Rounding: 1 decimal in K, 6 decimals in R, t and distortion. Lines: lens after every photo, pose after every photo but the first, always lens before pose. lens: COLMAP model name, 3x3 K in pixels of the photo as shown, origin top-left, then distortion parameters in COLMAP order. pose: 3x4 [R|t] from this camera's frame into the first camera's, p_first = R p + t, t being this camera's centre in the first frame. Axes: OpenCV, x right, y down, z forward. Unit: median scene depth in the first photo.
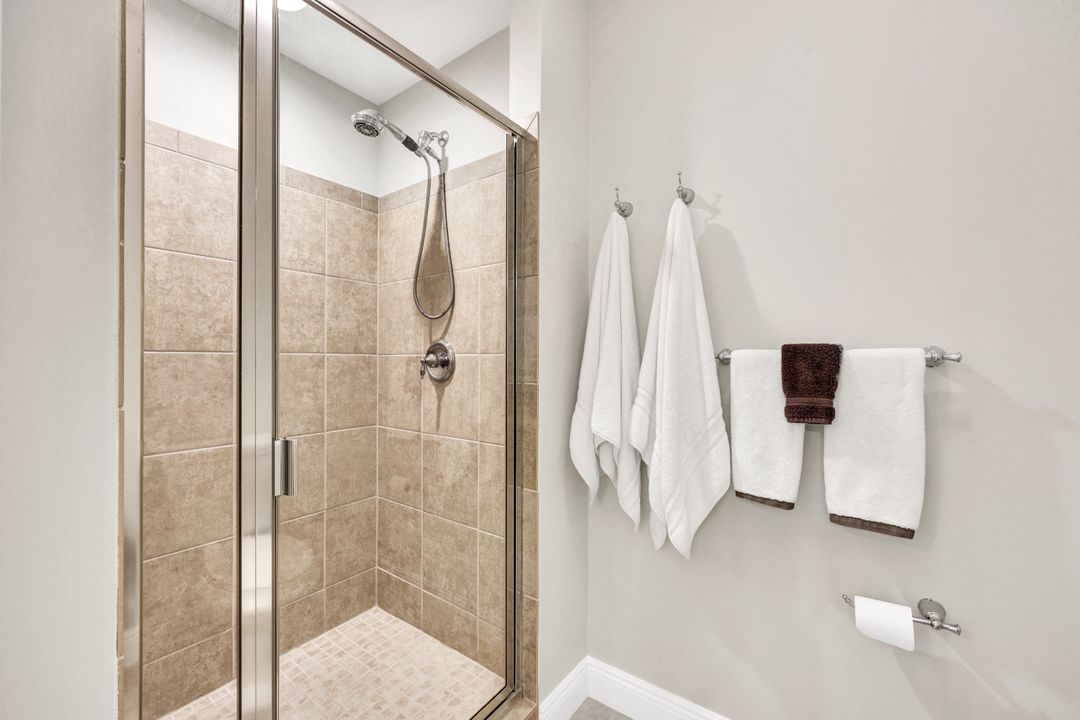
lens RADIAL K [[430.2, 0, 537.9], [0, 430.2, 357.9], [0, 0, 1]] dist [-0.000592, 0.000234]
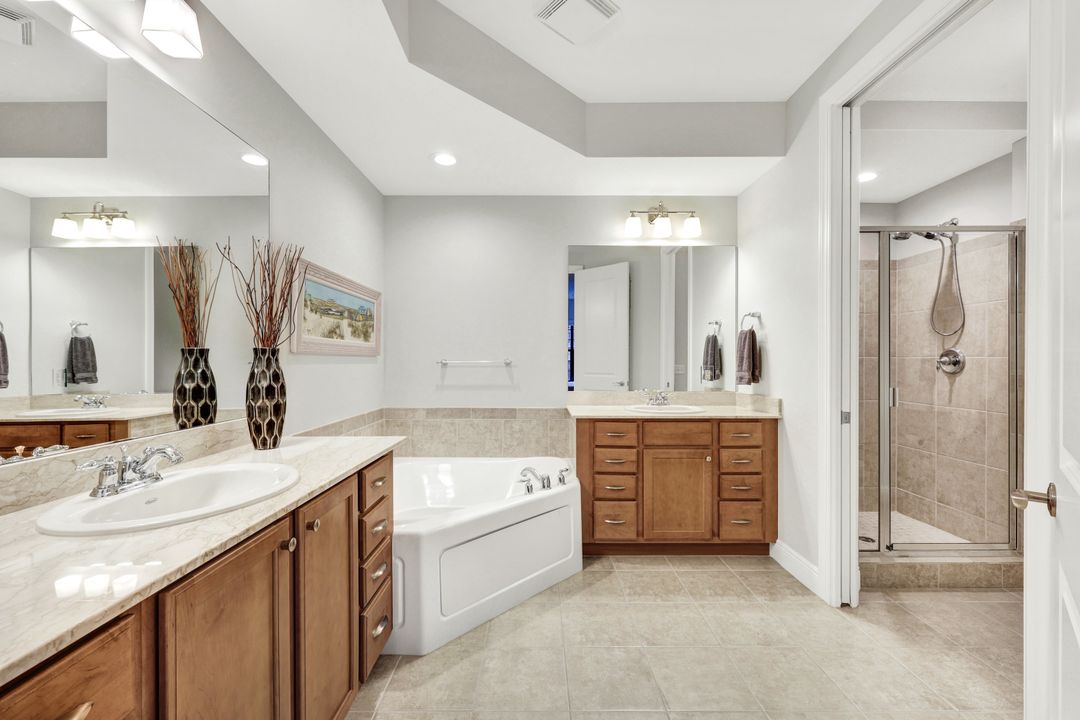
lens RADIAL K [[430.2, 0, 537.9], [0, 430.2, 357.9], [0, 0, 1]] dist [-0.000592, 0.000234]
pose [[0.592020, -0.001670, -0.805922, 0.155276], [0.002689, 0.999996, -0.000097, -0.008930], [0.805919, -0.002110, 0.592022, -1.218562]]
